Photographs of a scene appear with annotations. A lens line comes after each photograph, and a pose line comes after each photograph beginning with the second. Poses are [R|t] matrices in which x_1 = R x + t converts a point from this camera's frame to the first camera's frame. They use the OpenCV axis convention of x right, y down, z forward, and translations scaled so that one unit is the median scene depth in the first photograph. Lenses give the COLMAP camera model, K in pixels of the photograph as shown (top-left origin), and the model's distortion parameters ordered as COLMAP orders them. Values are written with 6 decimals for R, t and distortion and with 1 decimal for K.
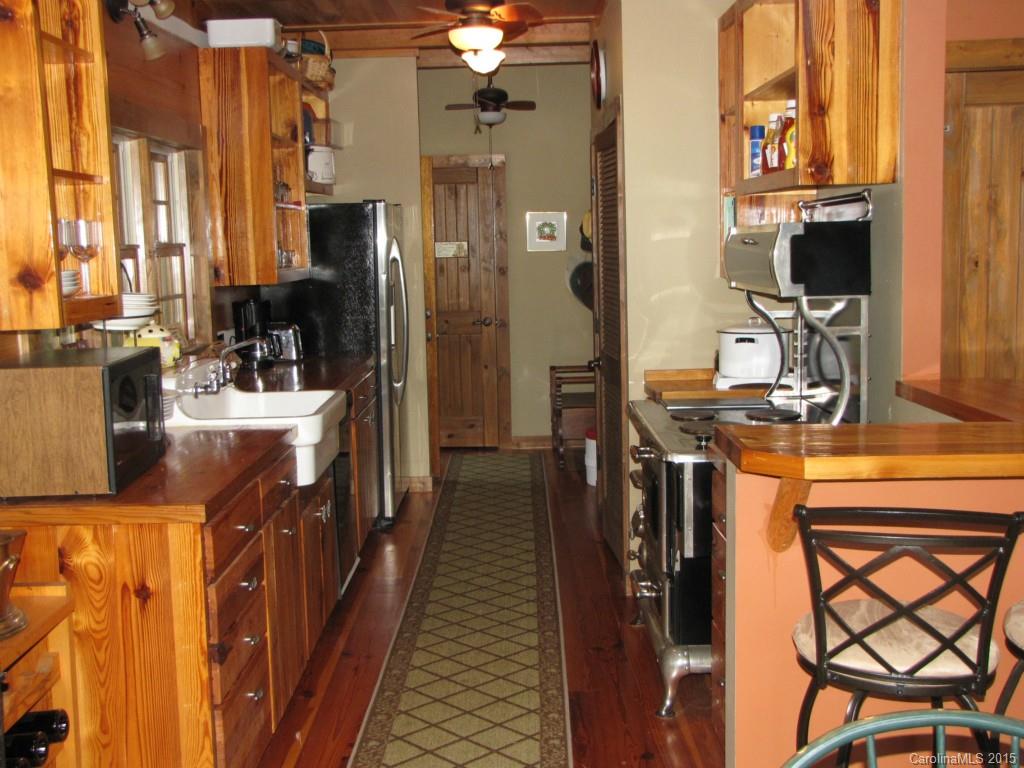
lens RADIAL K [[1198.4, 0, 530.1], [0, 1198.4, 383.0], [0, 0, 1]] dist [-0.006552, -0.004825]
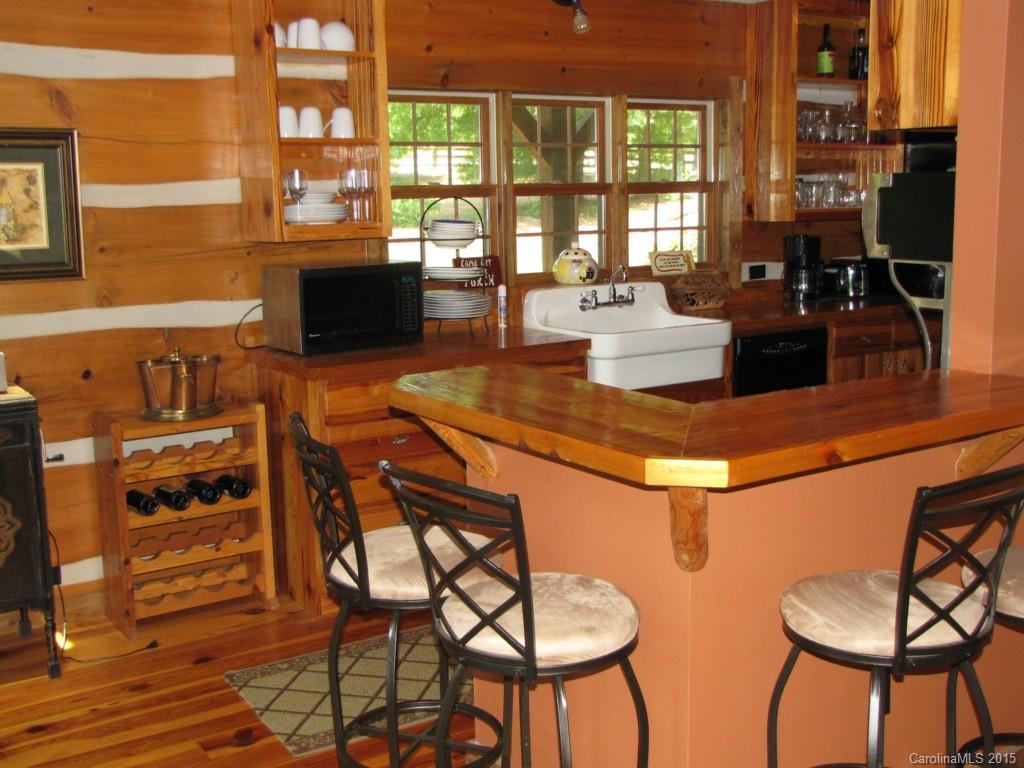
lens RADIAL K [[1198.4, 0, 530.1], [0, 1198.4, 383.0], [0, 0, 1]] dist [-0.006552, -0.004825]
pose [[0.560595, 0.154645, -0.813522, 0.689054], [-0.105554, 0.987739, 0.115026, -0.049302], [0.821335, 0.021388, 0.570045, 0.260071]]
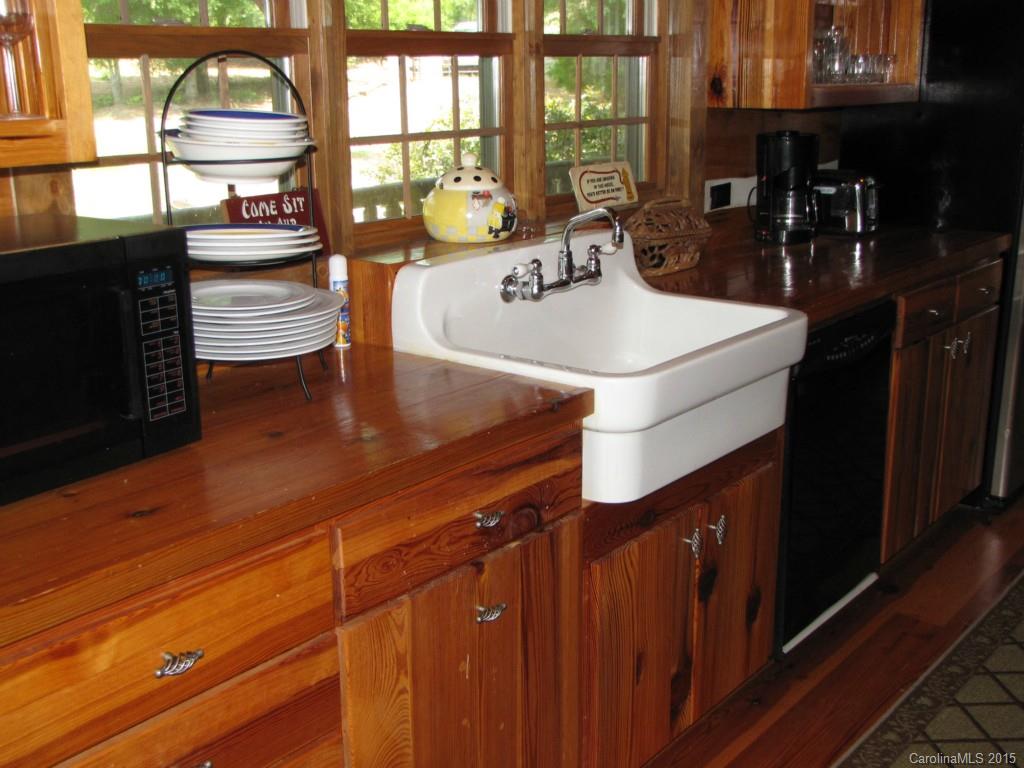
lens RADIAL K [[1198.4, 0, 530.1], [0, 1198.4, 383.0], [0, 0, 1]] dist [-0.006552, -0.004825]
pose [[0.781432, 0.184267, -0.596163, 0.081738], [-0.094079, 0.979273, 0.179368, -0.053801], [0.616858, -0.084077, 0.782571, 0.545845]]
